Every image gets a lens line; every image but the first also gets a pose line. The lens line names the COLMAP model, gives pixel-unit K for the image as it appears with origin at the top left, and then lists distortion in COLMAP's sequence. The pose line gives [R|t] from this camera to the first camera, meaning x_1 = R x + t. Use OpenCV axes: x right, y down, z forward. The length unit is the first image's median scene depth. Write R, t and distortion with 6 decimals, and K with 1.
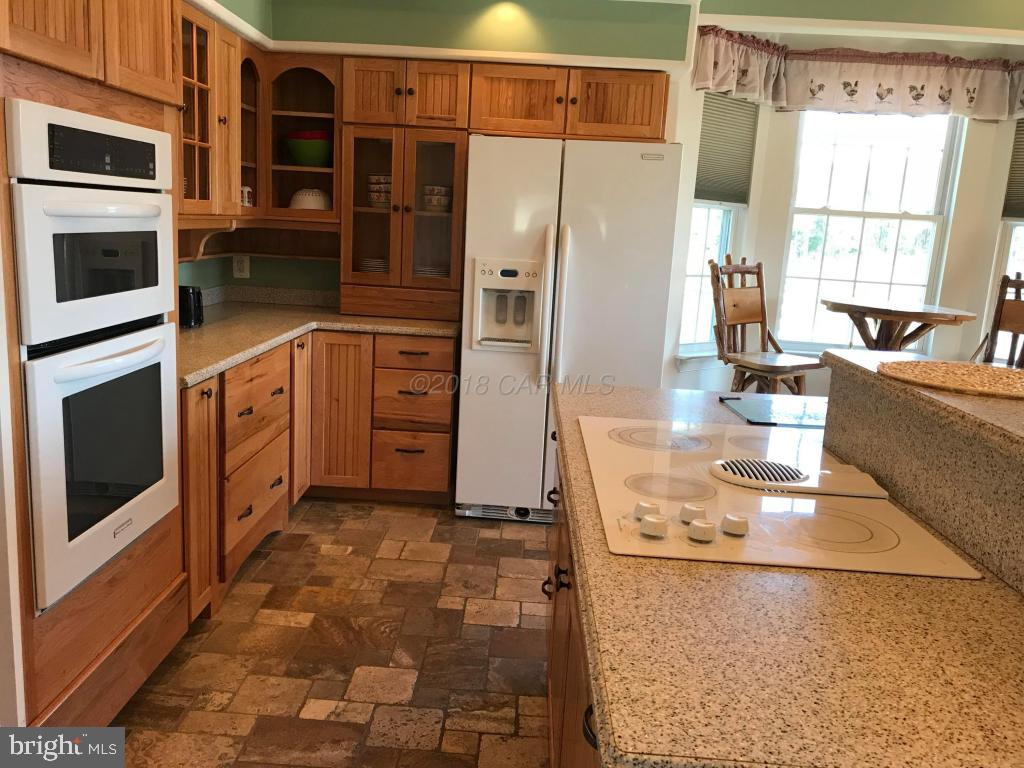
lens RADIAL K [[835.5, 0, 501.3], [0, 835.5, 379.7], [0, 0, 1]] dist [0.072593, -0.100053]
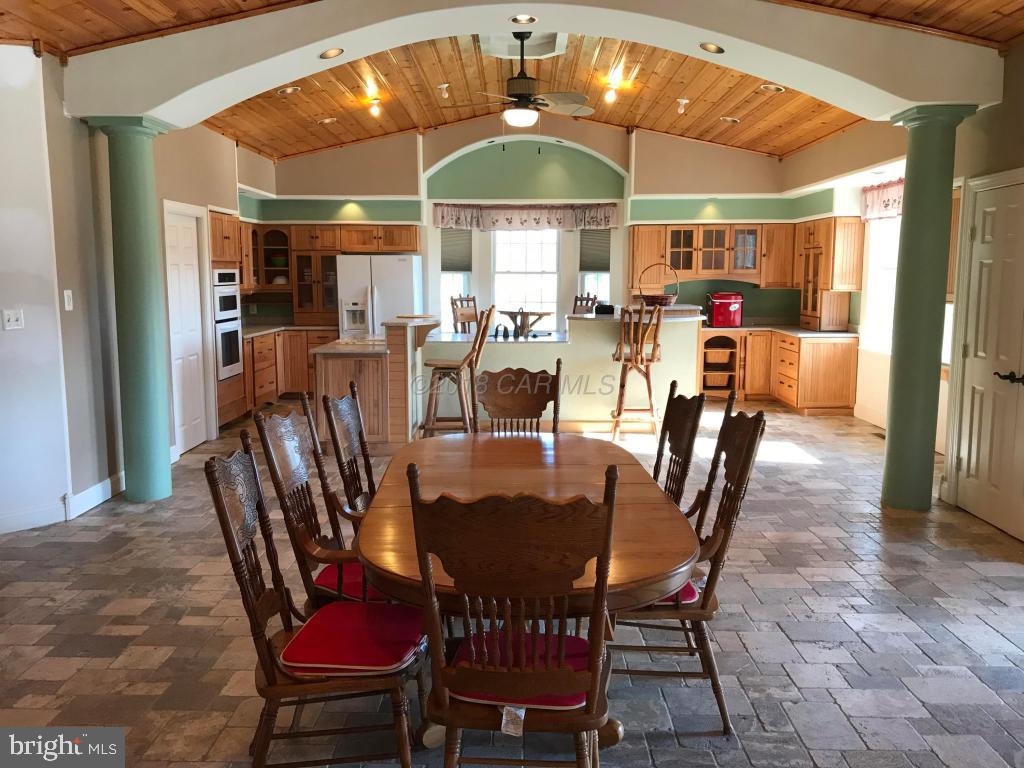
lens RADIAL K [[839.8, 0, 499.8], [0, 839.8, 381.7], [0, 0, 1]] dist [0.128233, -0.365075]
pose [[0.998368, -0.056836, 0.005490, 0.398040], [0.057056, 0.996766, -0.056581, 0.269333], [-0.002257, 0.056802, 0.998383, -1.515587]]
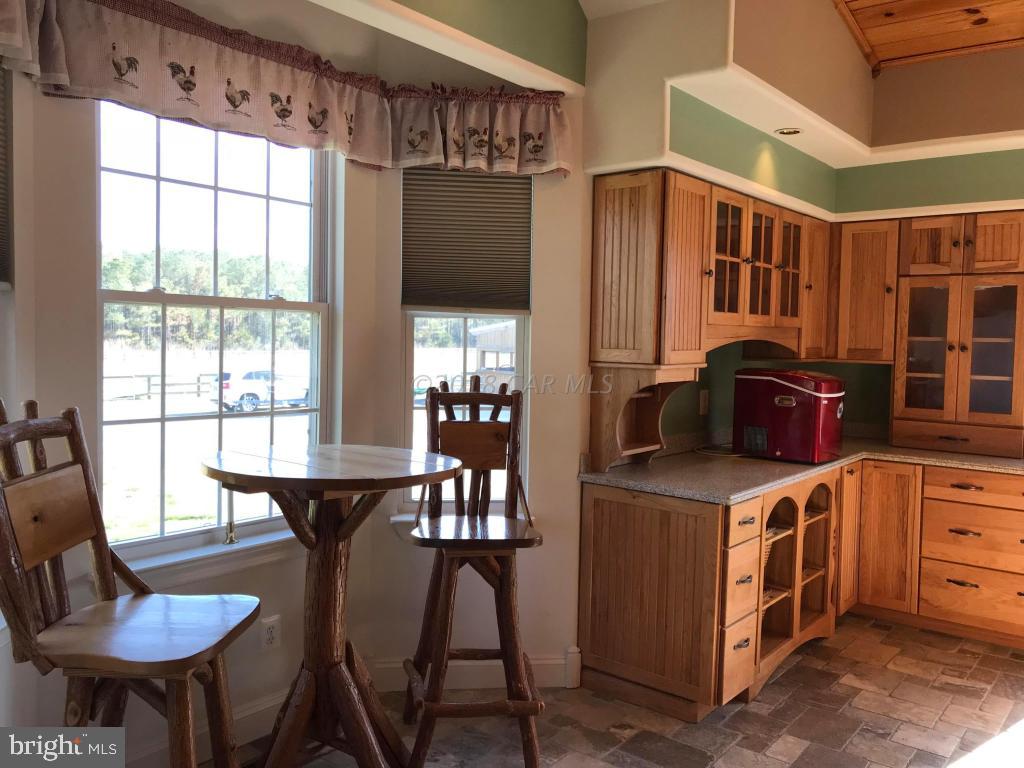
lens RADIAL K [[851.9, 0, 509.6], [0, 851.9, 368.0], [0, 0, 1]] dist [0.002442, 0.048526]
pose [[0.584328, -0.074894, 0.808055, 0.084902], [0.163972, 0.986090, -0.027178, -0.124159], [-0.794779, 0.148379, 0.588480, 0.609661]]
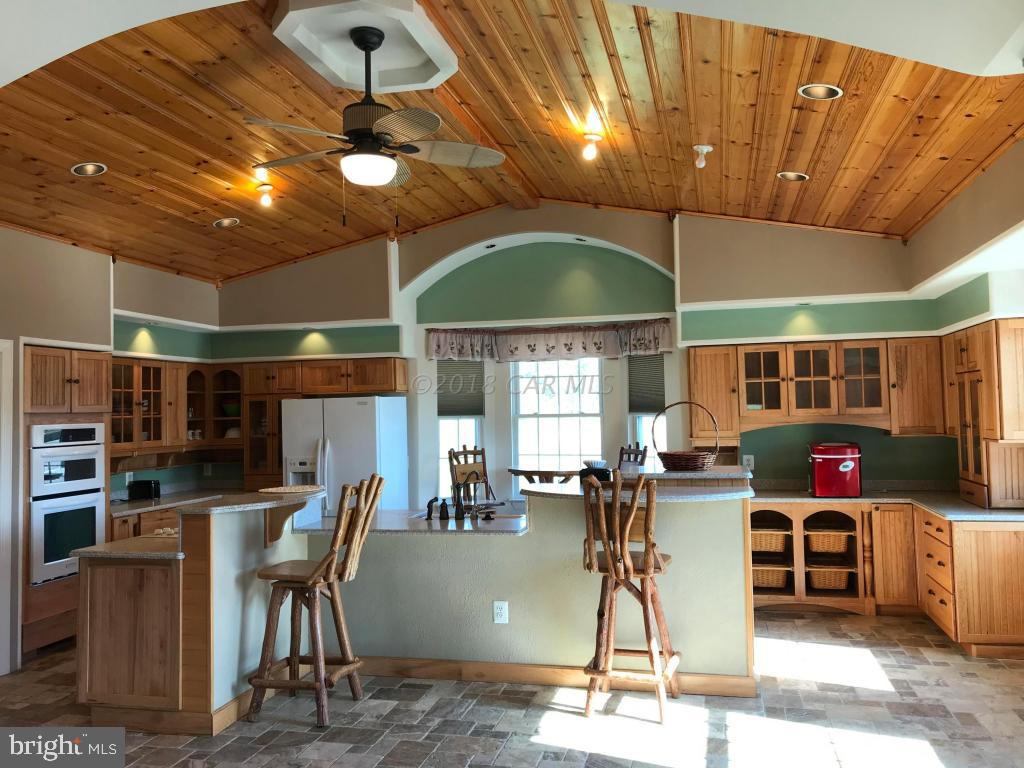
lens RADIAL K [[835.5, 0, 501.3], [0, 835.5, 379.7], [0, 0, 1]] dist [0.072593, -0.100053]
pose [[0.975622, -0.082836, -0.203224, 0.801117], [0.034321, 0.972224, -0.231523, 0.141841], [0.216758, 0.218904, 0.951366, -0.763647]]
